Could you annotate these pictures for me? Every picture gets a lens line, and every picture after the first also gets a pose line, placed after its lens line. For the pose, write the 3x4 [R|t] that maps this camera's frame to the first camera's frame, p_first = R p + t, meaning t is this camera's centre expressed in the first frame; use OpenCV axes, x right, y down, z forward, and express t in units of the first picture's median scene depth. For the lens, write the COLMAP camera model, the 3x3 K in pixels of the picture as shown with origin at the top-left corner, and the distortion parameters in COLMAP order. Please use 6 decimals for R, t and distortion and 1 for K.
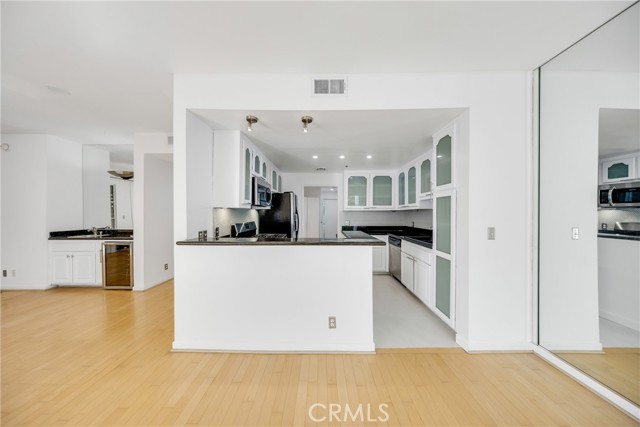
lens RADIAL K [[189.4, 0, 328.9], [0, 189.4, 213.2], [0, 0, 1]] dist [-0.006821, -0.000166]
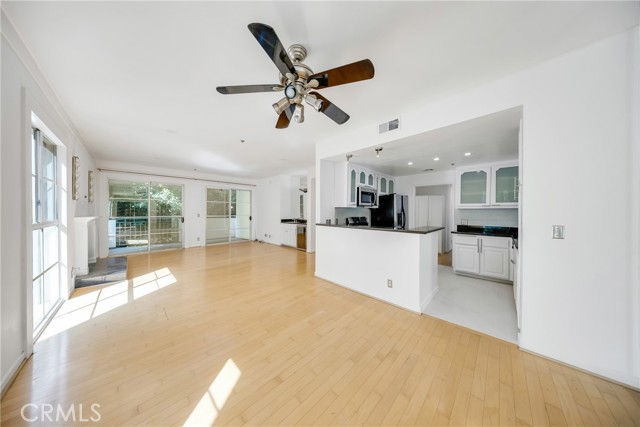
lens RADIAL K [[189.4, 0, 324.1], [0, 189.4, 213.1], [0, 0, 1]] dist [-0.006821, -0.000166]
pose [[0.725694, 0.009414, -0.687953, 0.435281], [-0.004987, 0.999952, 0.008423, 0.008010], [0.687999, -0.002681, 0.725706, -0.288915]]
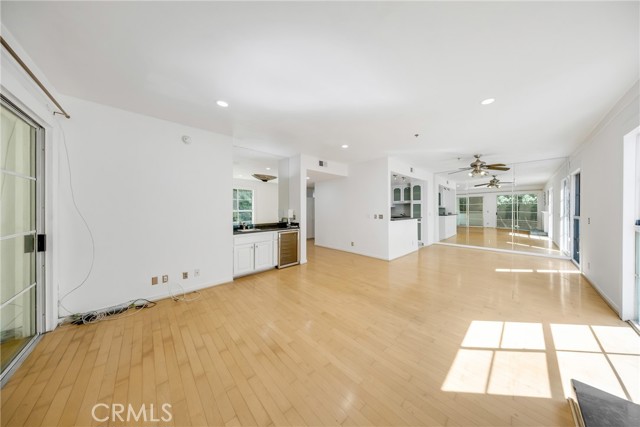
lens RADIAL K [[189.4, 0, 325.9], [0, 189.4, 211.2], [0, 0, 1]] dist [-0.006821, -0.000166]
pose [[0.725059, -0.012323, 0.688577, -2.086136], [0.002878, 0.999885, 0.014864, -0.011353], [-0.688681, -0.008795, 0.725011, -0.191934]]
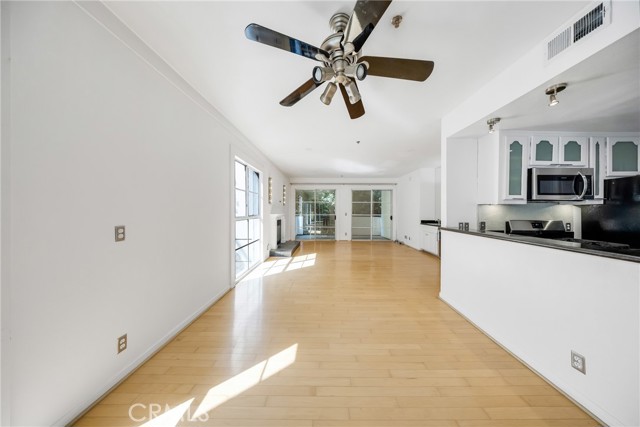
lens RADIAL K [[189.4, 0, 323.4], [0, 189.4, 210.5], [0, 0, 1]] dist [-0.006821, -0.000166]
pose [[-0.005534, 0.000395, -0.999985, 0.469161], [-0.007221, 0.999974, 0.000435, 0.012498], [0.999959, 0.007223, -0.005531, 0.029536]]
